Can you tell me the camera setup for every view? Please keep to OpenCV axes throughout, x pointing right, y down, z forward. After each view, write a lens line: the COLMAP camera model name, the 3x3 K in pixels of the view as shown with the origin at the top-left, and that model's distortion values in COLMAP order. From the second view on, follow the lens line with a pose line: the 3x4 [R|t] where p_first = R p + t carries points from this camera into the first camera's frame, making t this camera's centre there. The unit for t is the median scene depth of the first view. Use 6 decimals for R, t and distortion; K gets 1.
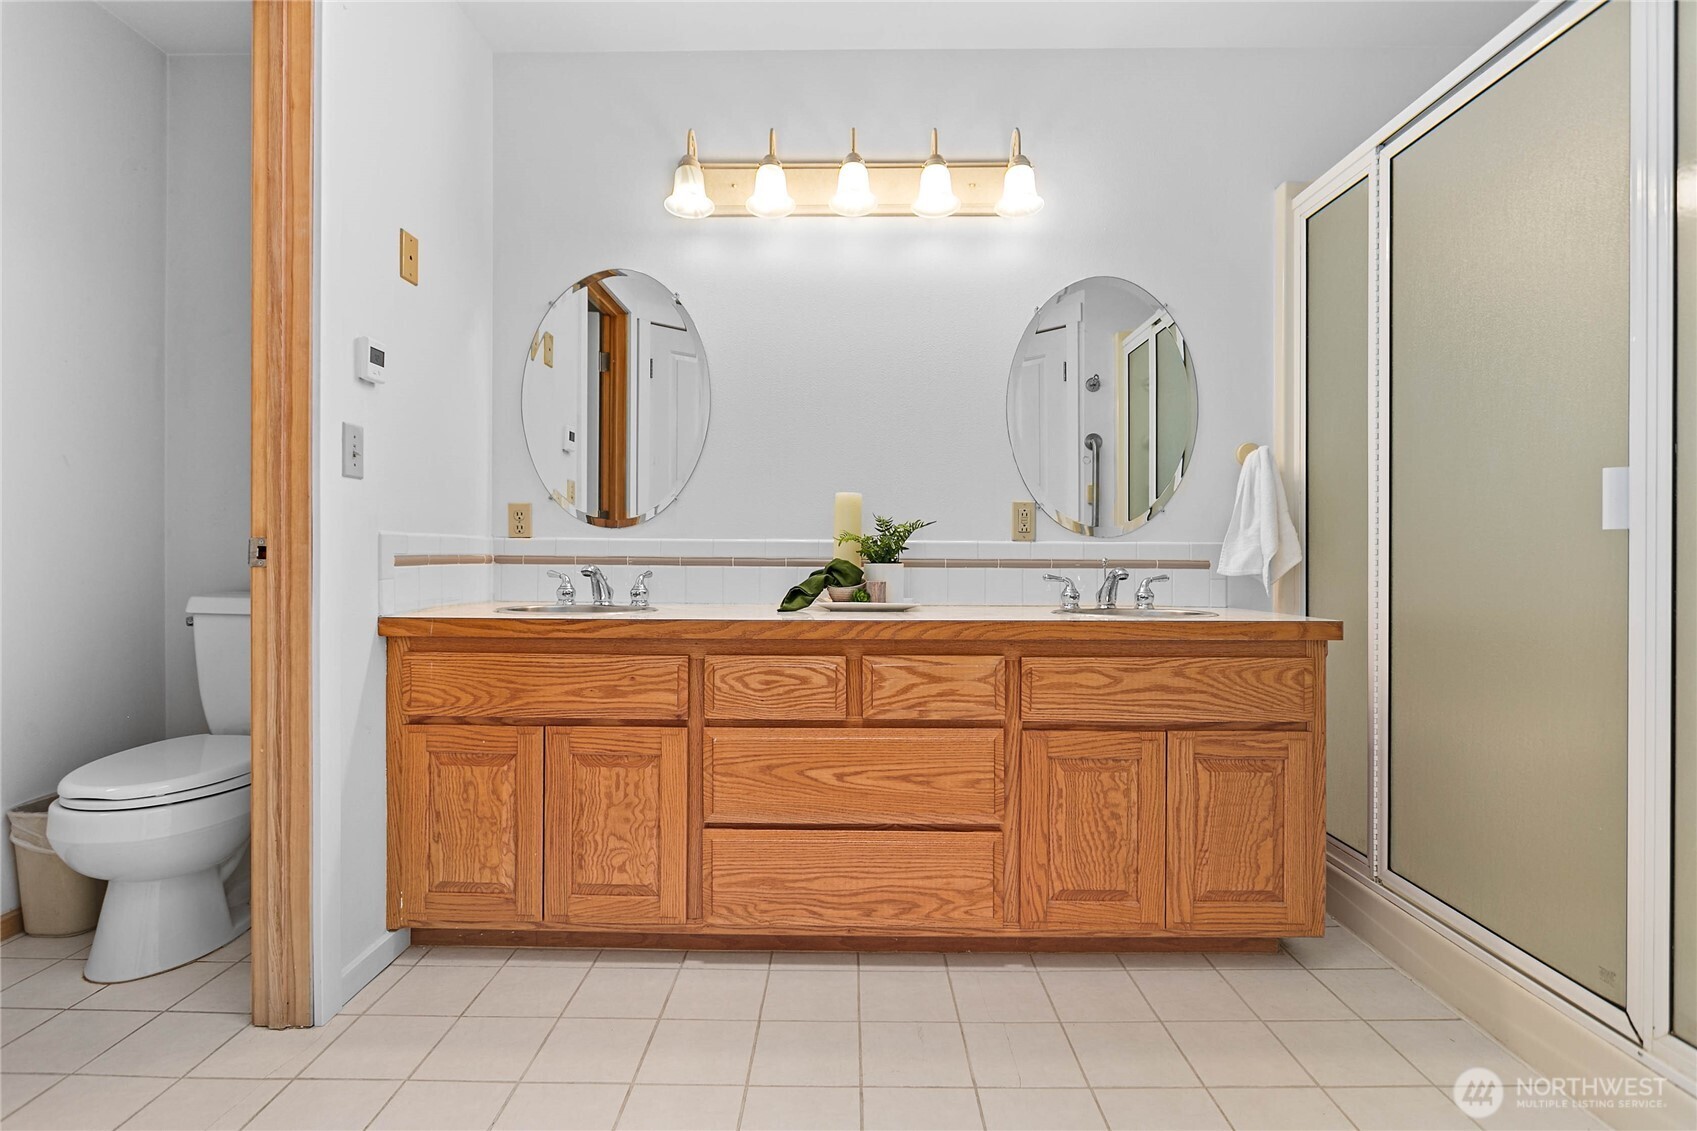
lens RADIAL K [[861.9, 0, 844.0], [0, 861.9, 549.6], [0, 0, 1]] dist [-0.003046, -0.000233]
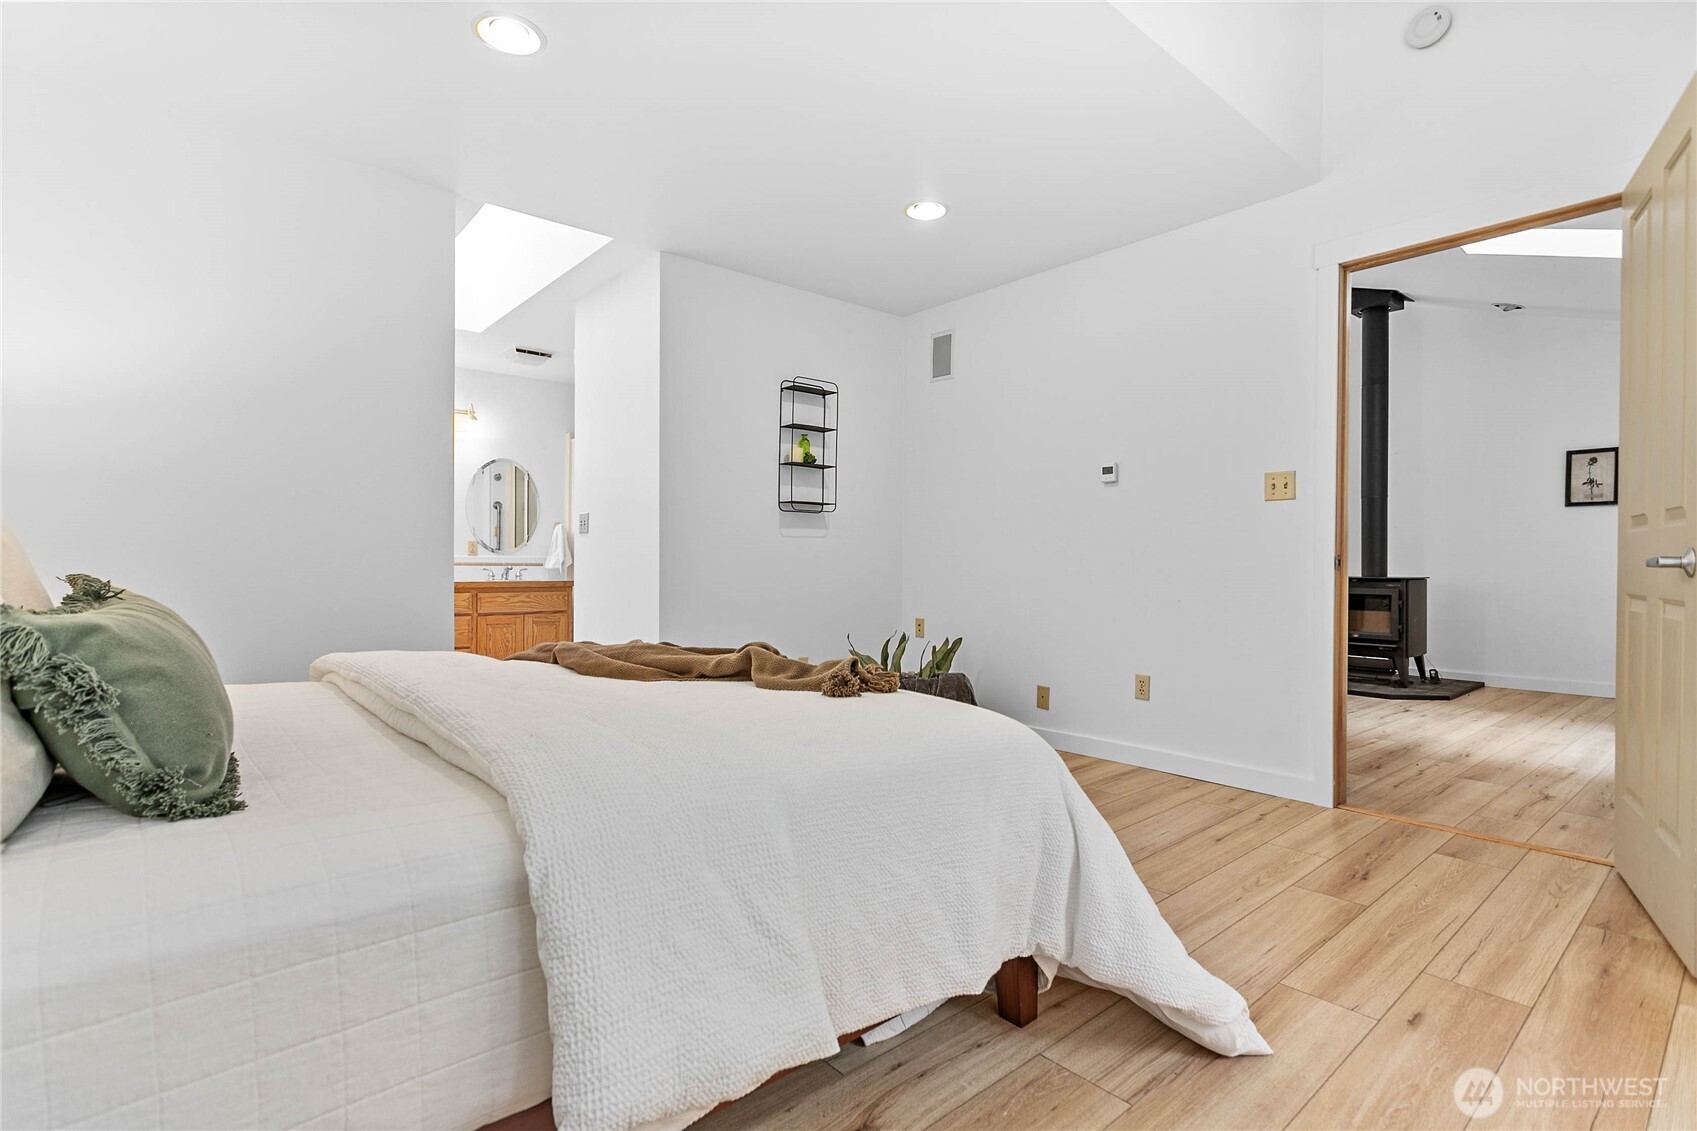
lens RADIAL K [[798.3, 0, 844.3], [0, 798.3, 558.8], [0, 0, 1]] dist [-0.000201, 0.000887]
pose [[0.762931, 0.001383, 0.646479, -0.553236], [-0.005528, 0.999975, 0.004385, -0.019073], [-0.646456, -0.006919, 0.762920, -1.761830]]
